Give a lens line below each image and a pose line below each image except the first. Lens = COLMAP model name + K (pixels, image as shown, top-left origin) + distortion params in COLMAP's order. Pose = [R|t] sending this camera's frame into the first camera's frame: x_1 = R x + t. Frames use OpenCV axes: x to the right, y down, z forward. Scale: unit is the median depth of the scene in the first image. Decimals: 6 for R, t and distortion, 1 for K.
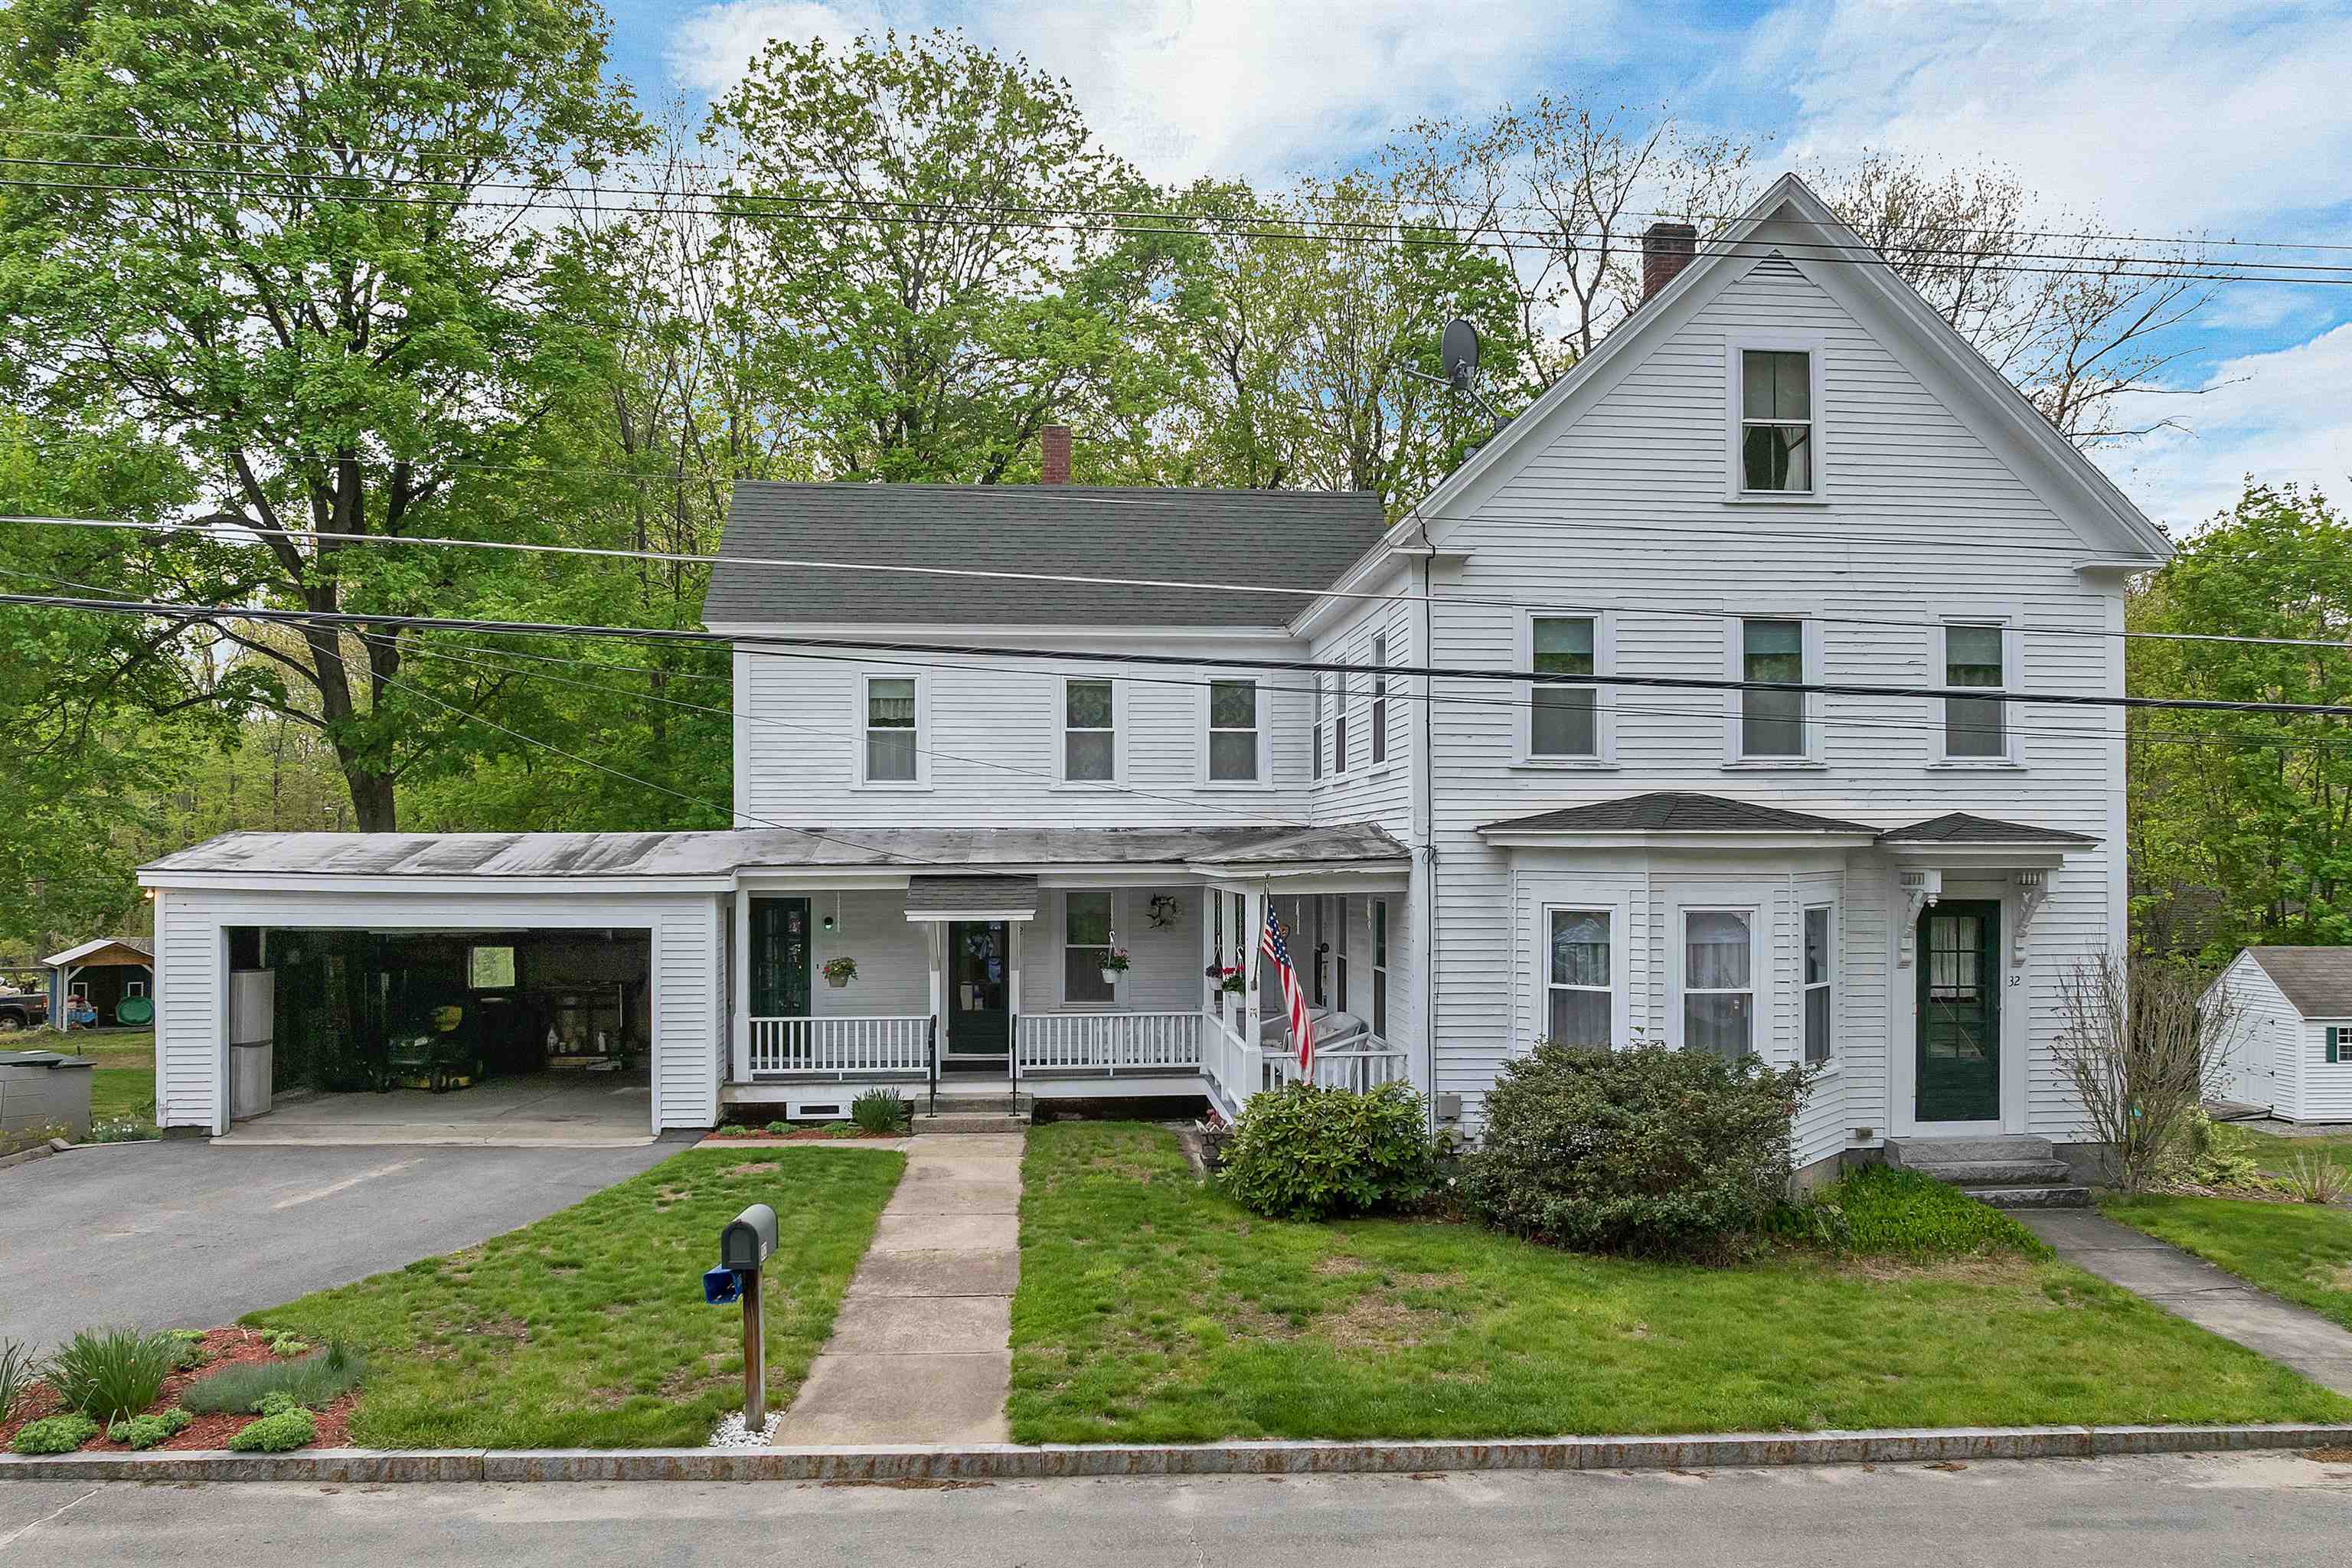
lens RADIAL K [[1684.7, 0, 1183.5], [0, 1684.7, 865.9], [0, 0, 1]] dist [0.004403, 0.000387]
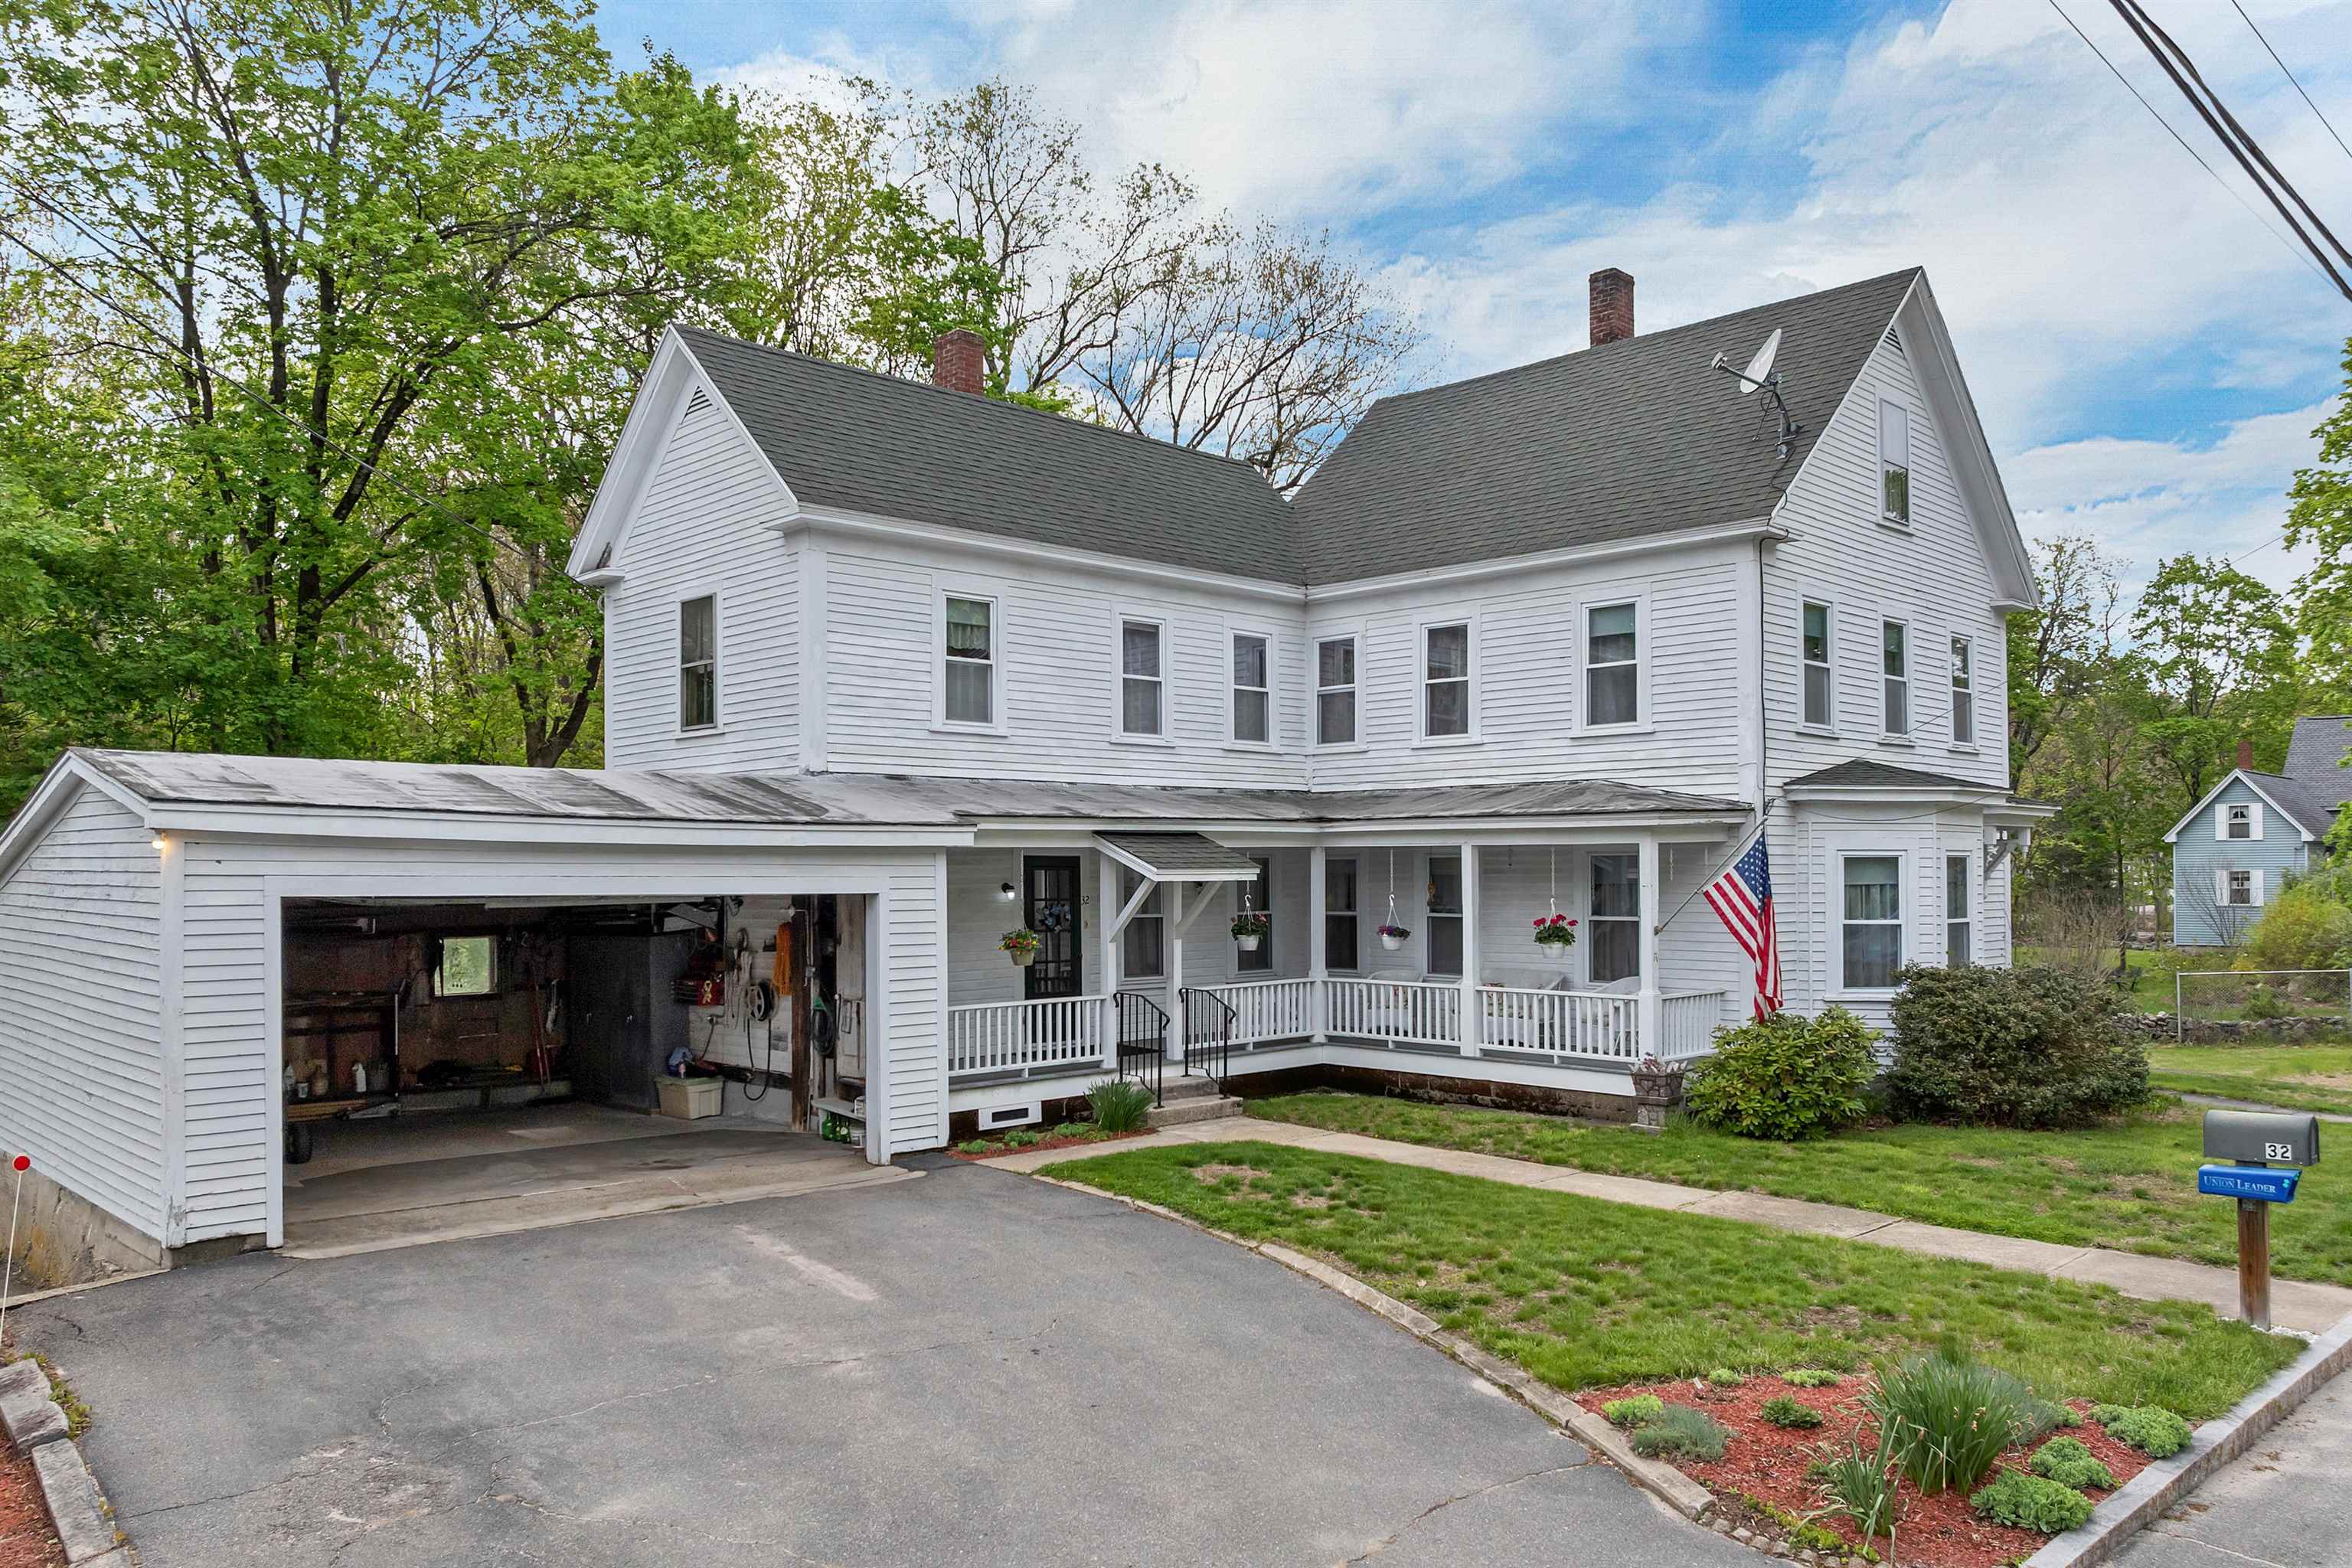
lens RADIAL K [[1684.7, 0, 1183.5], [0, 1684.7, 865.9], [0, 0, 1]] dist [0.004403, 0.000387]
pose [[0.773614, -0.003669, 0.633647, -0.671359], [0.005695, 0.999983, -0.001162, 0.024275], [-0.633632, 0.004508, 0.773621, 0.307253]]
